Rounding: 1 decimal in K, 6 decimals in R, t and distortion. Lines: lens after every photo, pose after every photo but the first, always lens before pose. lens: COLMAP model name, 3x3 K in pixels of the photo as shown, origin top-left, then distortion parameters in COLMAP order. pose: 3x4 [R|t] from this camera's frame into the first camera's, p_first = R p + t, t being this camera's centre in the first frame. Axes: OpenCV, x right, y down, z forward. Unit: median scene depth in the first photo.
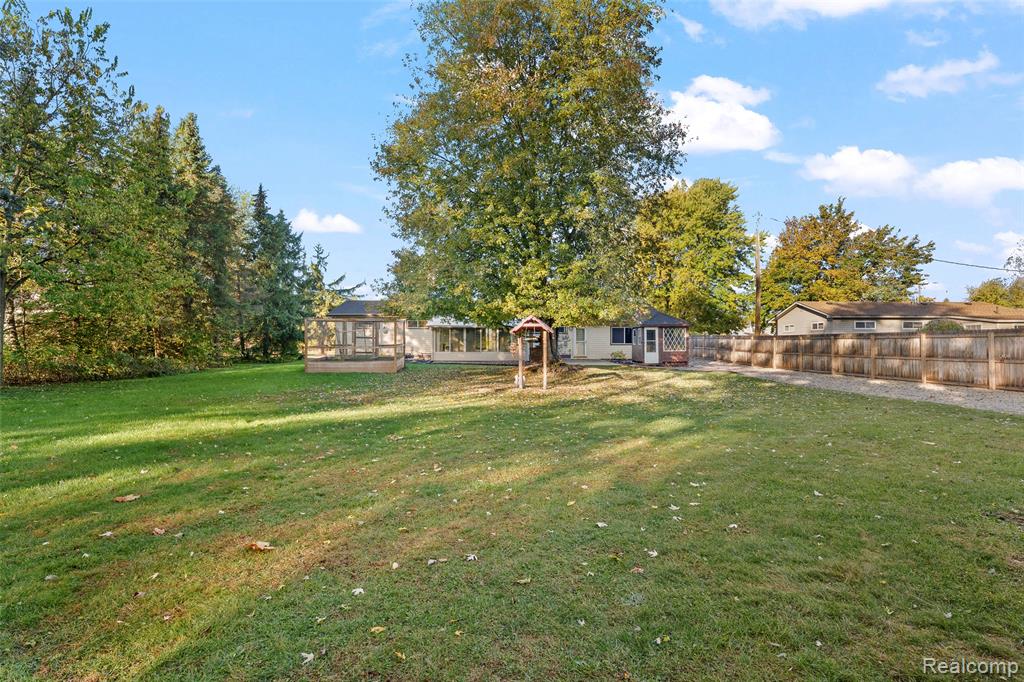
lens RADIAL K [[533.6, 0, 507.1], [0, 533.6, 341.0], [0, 0, 1]] dist [0.000806, -0.005133]
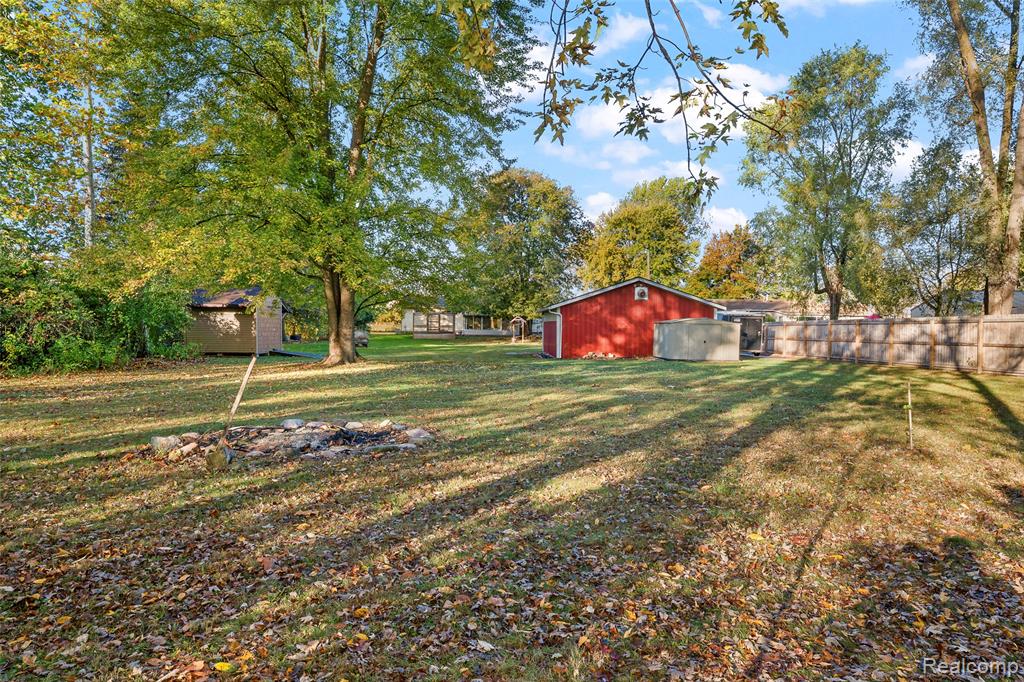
lens RADIAL K [[706.2, 0, 511.8], [0, 706.2, 339.1], [0, 0, 1]] dist [0.011970, 0.001204]
pose [[0.999807, 0.004521, 0.019124, -0.026435], [-0.005099, 0.999527, 0.030330, -0.018373], [-0.018978, -0.030422, 0.999357, -1.272805]]
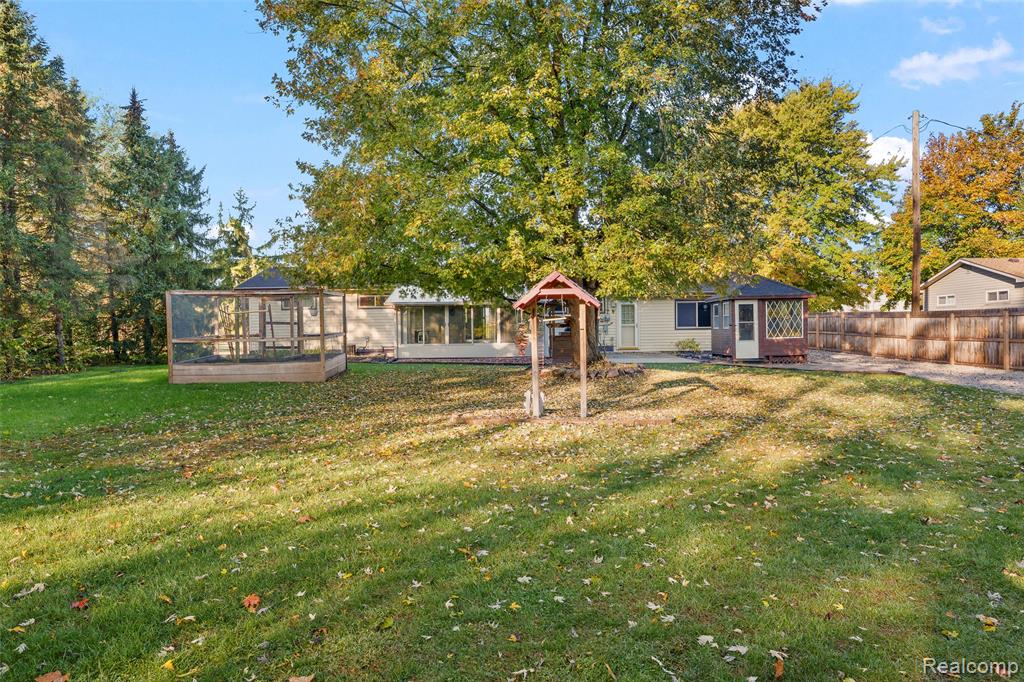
lens RADIAL K [[706.2, 0, 511.5], [0, 706.2, 348.5], [0, 0, 1]] dist [0.011970, 0.001204]
pose [[0.999886, -0.012975, -0.007706, 0.003538], [0.013204, 0.999450, 0.030427, 0.001422], [0.007307, -0.030526, 0.999507, 0.158683]]
